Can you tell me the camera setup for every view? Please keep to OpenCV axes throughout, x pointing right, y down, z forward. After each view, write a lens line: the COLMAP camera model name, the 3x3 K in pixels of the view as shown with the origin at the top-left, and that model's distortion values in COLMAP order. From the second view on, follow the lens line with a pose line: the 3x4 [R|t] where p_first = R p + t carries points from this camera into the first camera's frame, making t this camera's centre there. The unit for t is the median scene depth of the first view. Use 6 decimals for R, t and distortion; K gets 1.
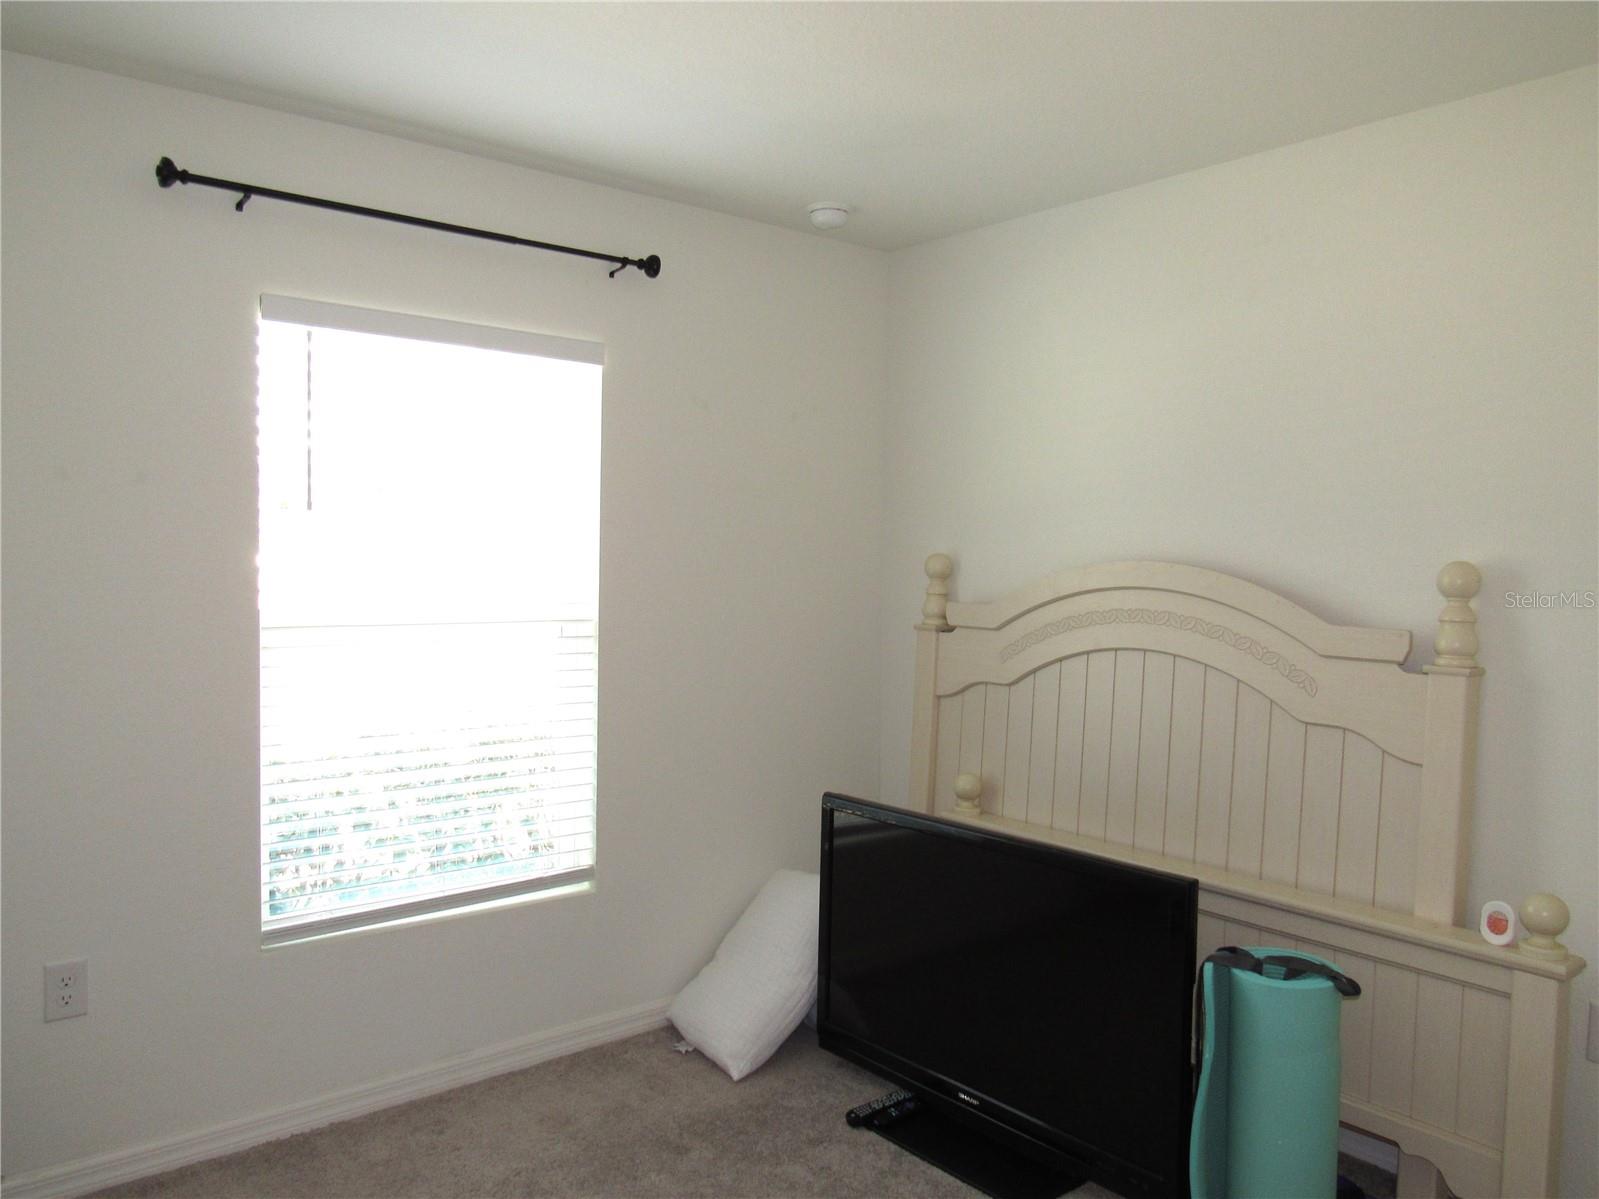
lens RADIAL K [[1196.5, 0, 799.5], [0, 1196.5, 599.5], [0, 0, 1]] dist [-0.028484, 0.003961]
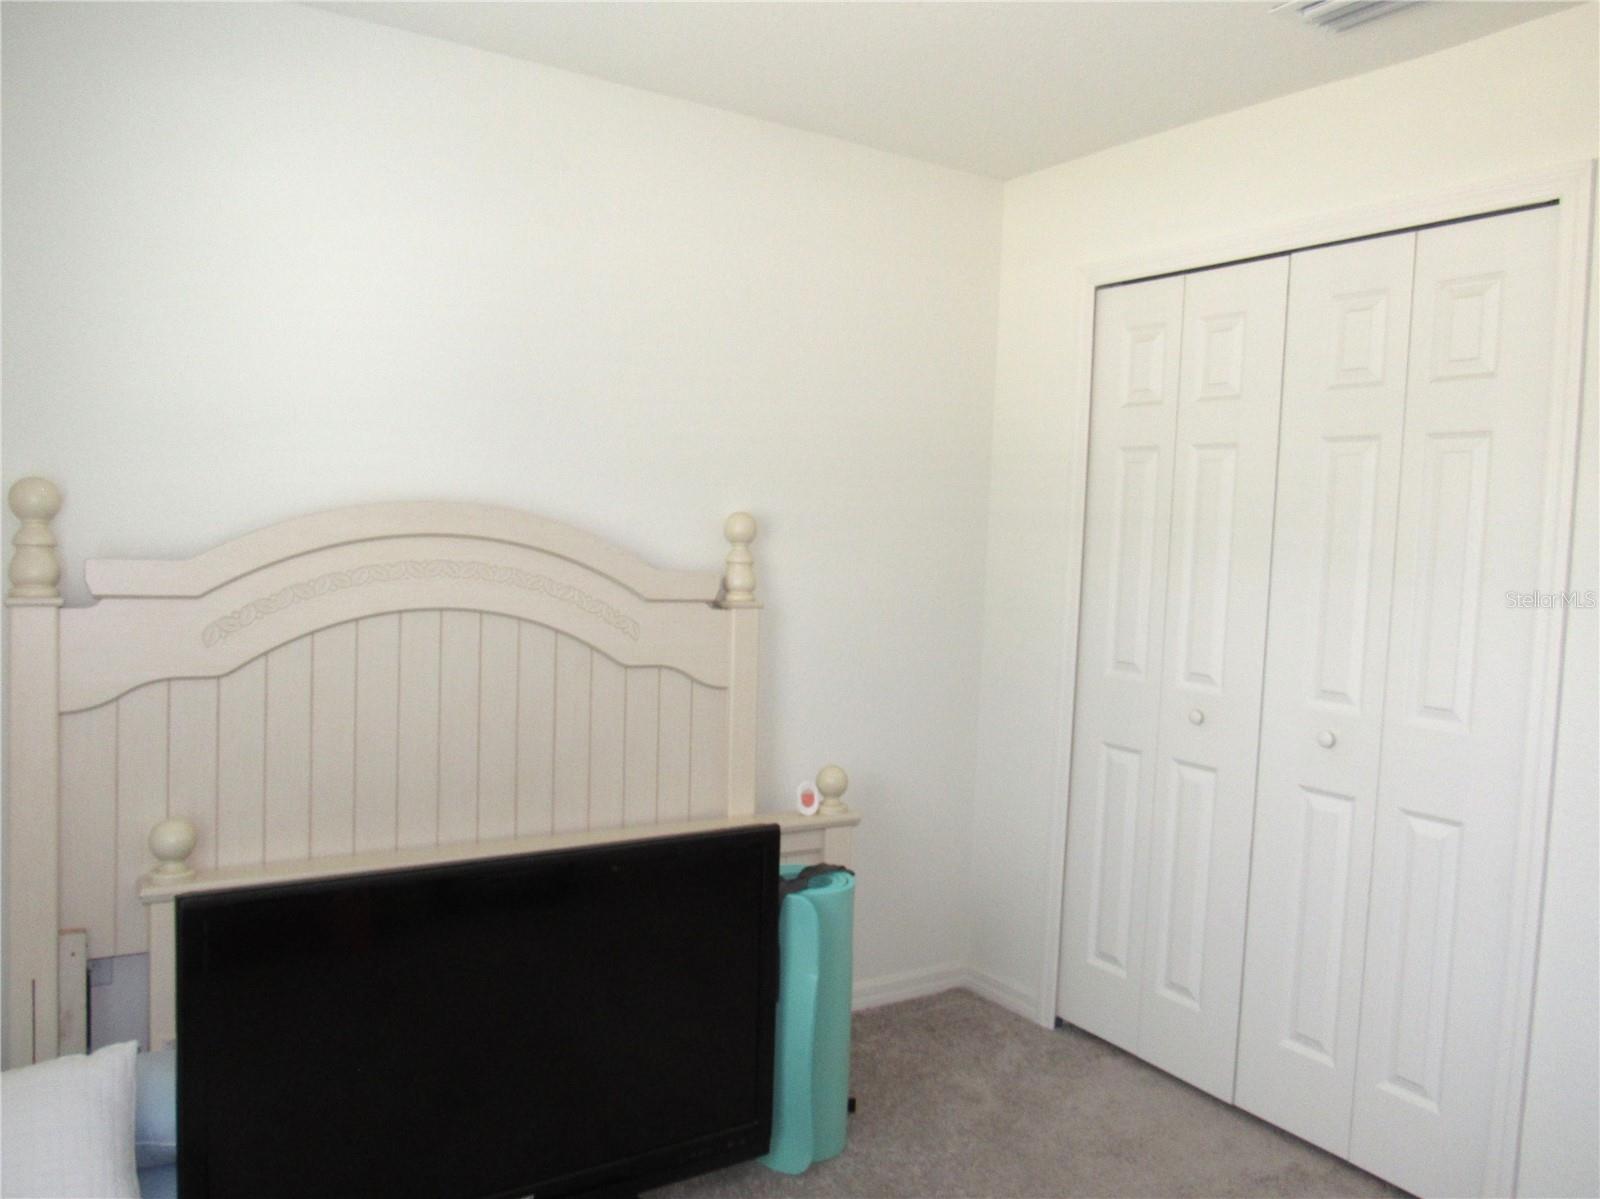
lens RADIAL K [[1197.2, 0, 800.0], [0, 1197.2, 599.5], [0, 0, 1]] dist [-0.028484, 0.003961]
pose [[0.115568, -0.078294, 0.990209, -0.597189], [-0.008351, 0.996777, 0.079788, -0.039246], [-0.993265, -0.017491, 0.114541, 0.760874]]
